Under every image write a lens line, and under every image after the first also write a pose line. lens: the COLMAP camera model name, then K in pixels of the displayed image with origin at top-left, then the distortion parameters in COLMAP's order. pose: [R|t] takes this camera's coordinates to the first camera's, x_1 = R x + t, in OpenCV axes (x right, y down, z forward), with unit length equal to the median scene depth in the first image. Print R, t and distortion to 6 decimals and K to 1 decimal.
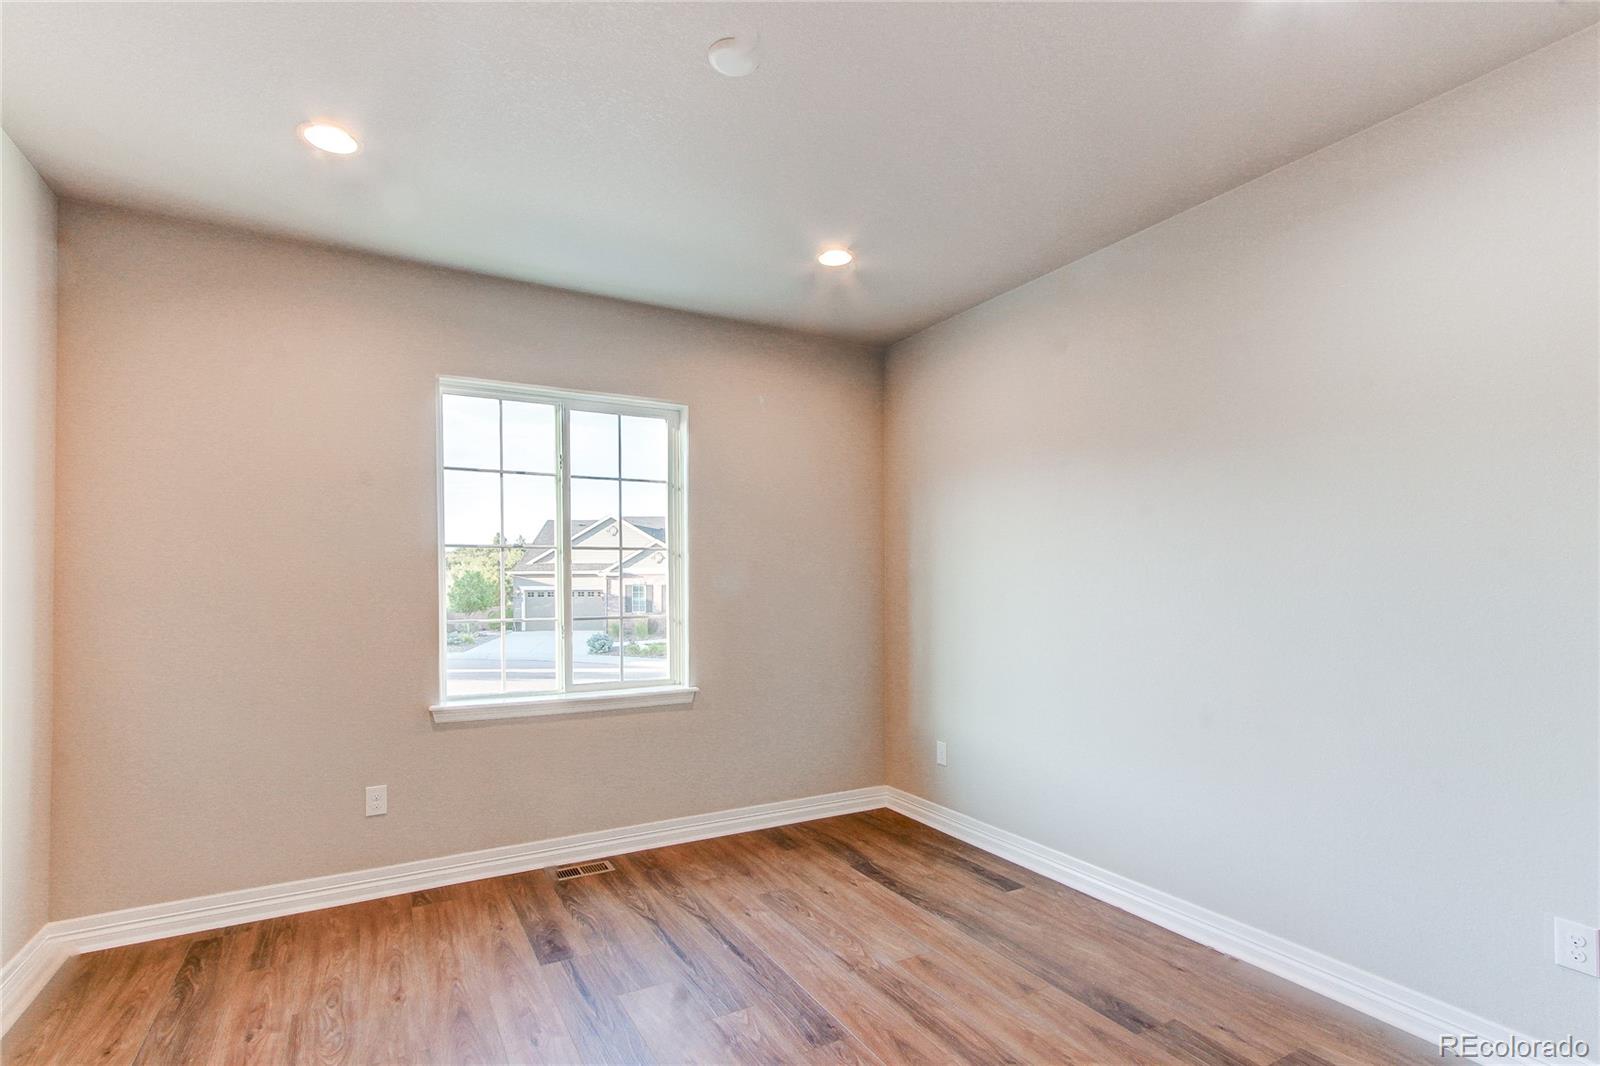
lens RADIAL K [[738.4, 0, 804.1], [0, 738.4, 582.6], [0, 0, 1]] dist [-0.000794, 0.002156]
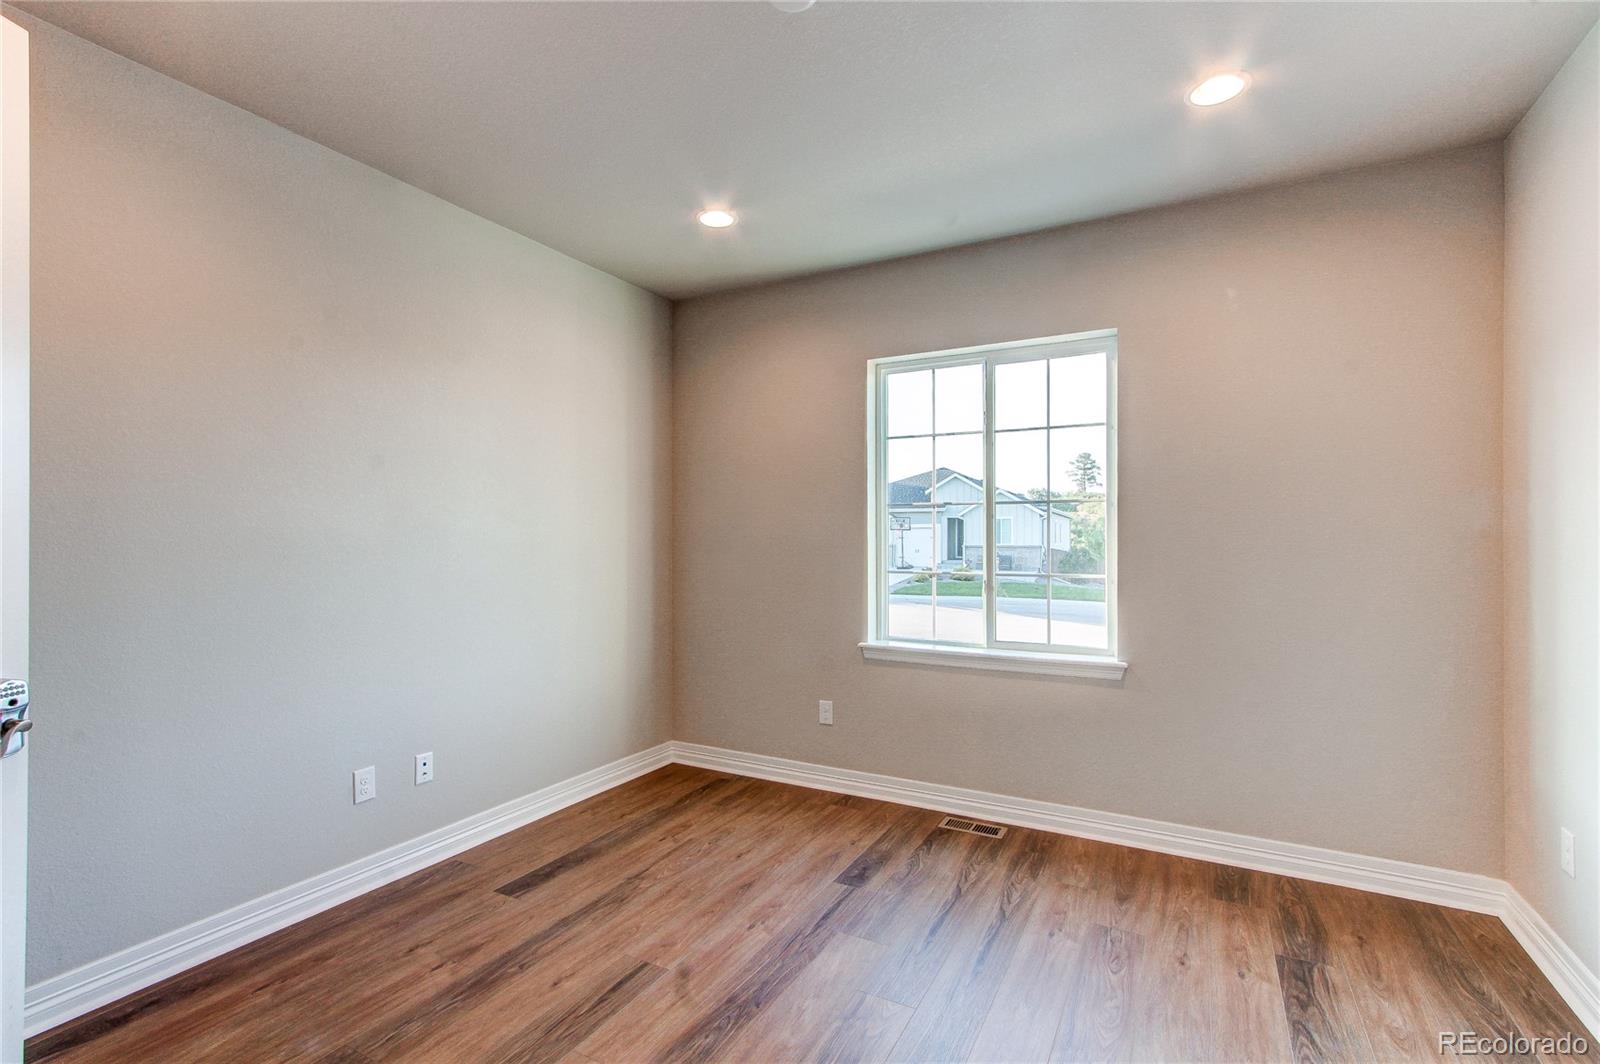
lens RADIAL K [[738.4, 0, 802.3], [0, 738.4, 533.6], [0, 0, 1]] dist [-0.000794, 0.002156]
pose [[0.530767, -0.004054, -0.847508, 0.419090], [-0.001665, 0.999982, -0.005826, 0.000099], [0.847516, 0.004503, 0.530751, 0.271583]]
